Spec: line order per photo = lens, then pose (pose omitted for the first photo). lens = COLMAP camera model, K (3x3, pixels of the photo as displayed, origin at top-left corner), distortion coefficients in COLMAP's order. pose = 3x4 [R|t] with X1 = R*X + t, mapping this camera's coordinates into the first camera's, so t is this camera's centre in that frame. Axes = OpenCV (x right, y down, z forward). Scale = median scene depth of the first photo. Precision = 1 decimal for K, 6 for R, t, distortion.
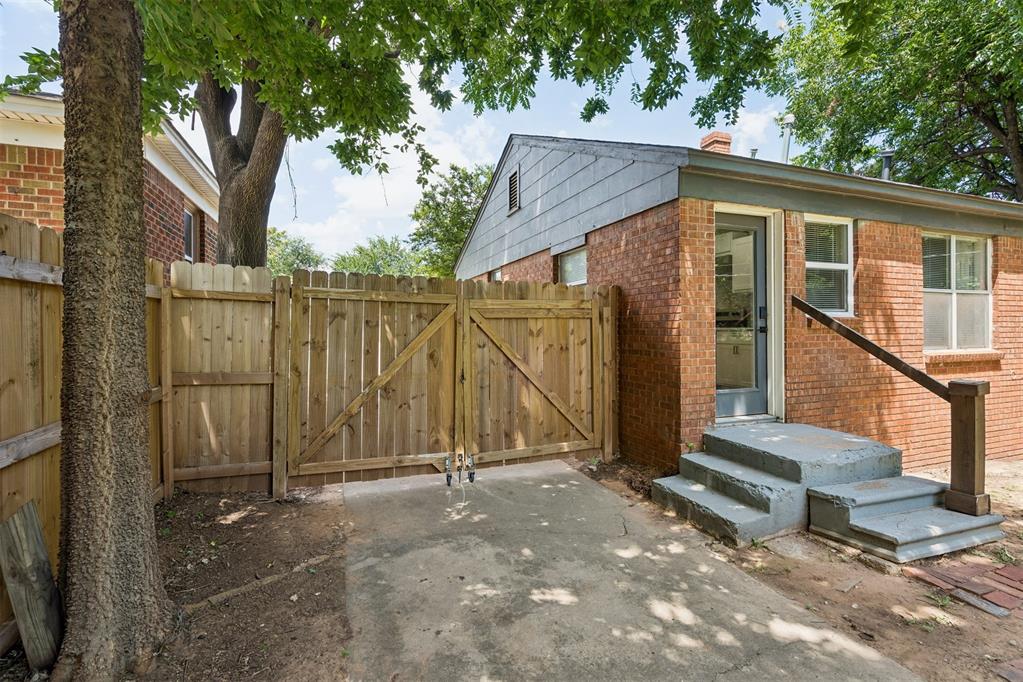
lens RADIAL K [[469.9, 0, 512.8], [0, 469.9, 335.2], [0, 0, 1]] dist [0.003637, 0.001115]
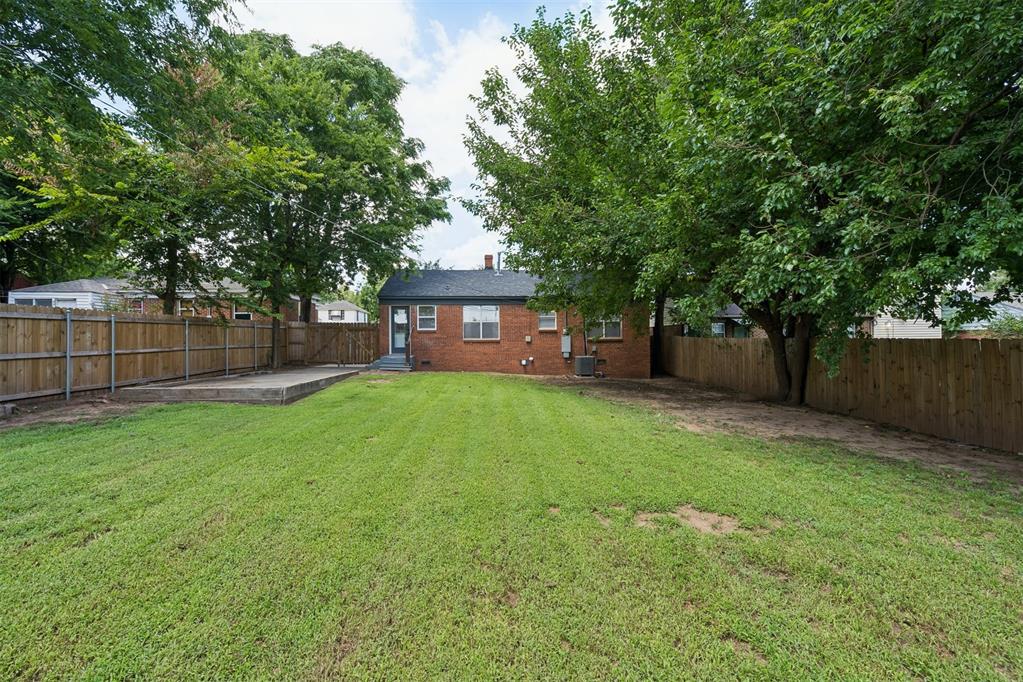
lens RADIAL K [[469.9, 0, 512.8], [0, 469.9, 335.2], [0, 0, 1]] dist [0.003637, 0.001115]
pose [[0.953816, -0.004306, -0.300361, 2.483053], [-0.001813, 0.999797, -0.020091, 0.083174], [0.300386, 0.019708, 0.953614, -2.504831]]
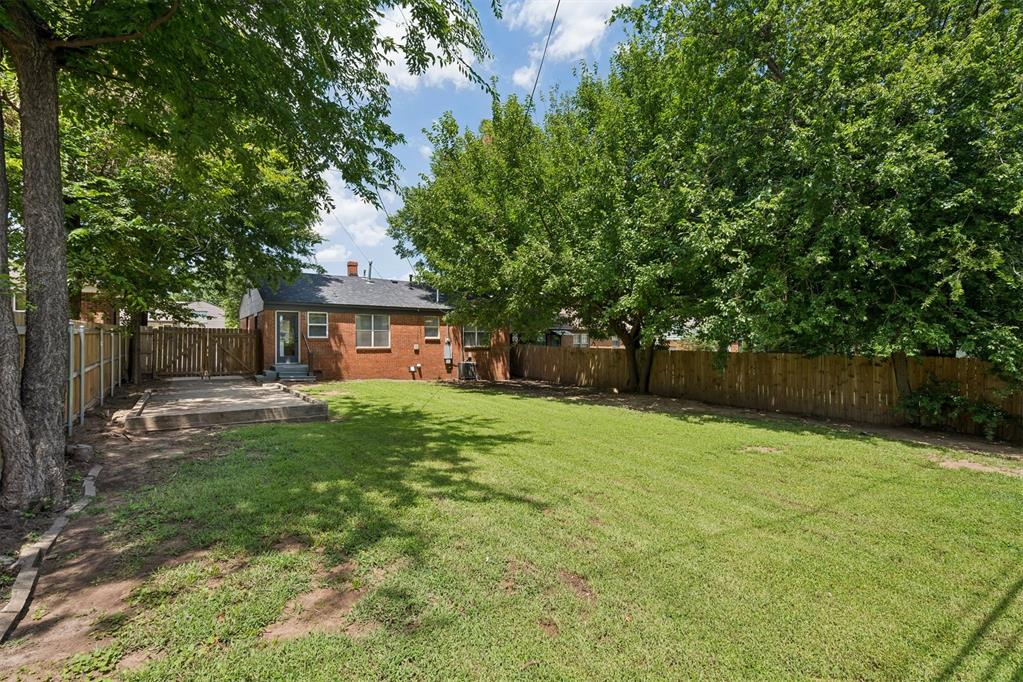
lens RADIAL K [[469.9, 0, 512.8], [0, 469.9, 335.2], [0, 0, 1]] dist [0.003637, 0.001115]
pose [[0.965977, 0.008614, 0.258483, 1.178828], [-0.003423, 0.999784, -0.020523, 0.012735], [-0.258604, 0.018940, 0.965798, -3.052068]]
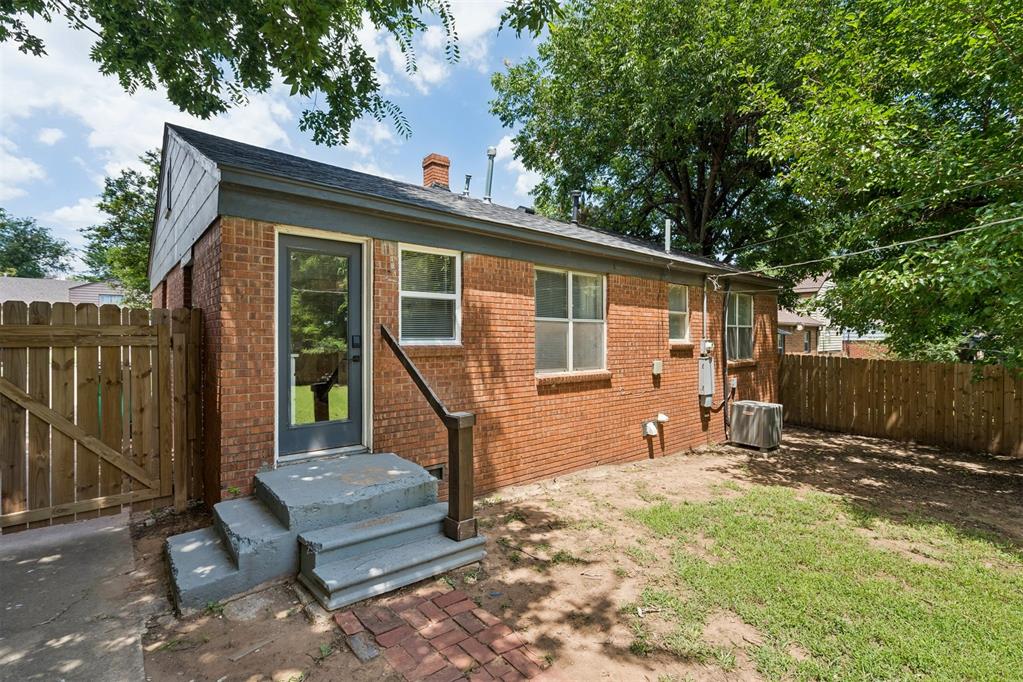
lens RADIAL K [[472.0, 0, 511.8], [0, 472.0, 342.1], [0, 0, 1]] dist [-0.000952, 0.000173]
pose [[0.941127, 0.002904, 0.338041, 0.472695], [-0.001399, 0.999988, -0.004697, -0.039434], [-0.338051, 0.003948, 0.941120, -0.028569]]
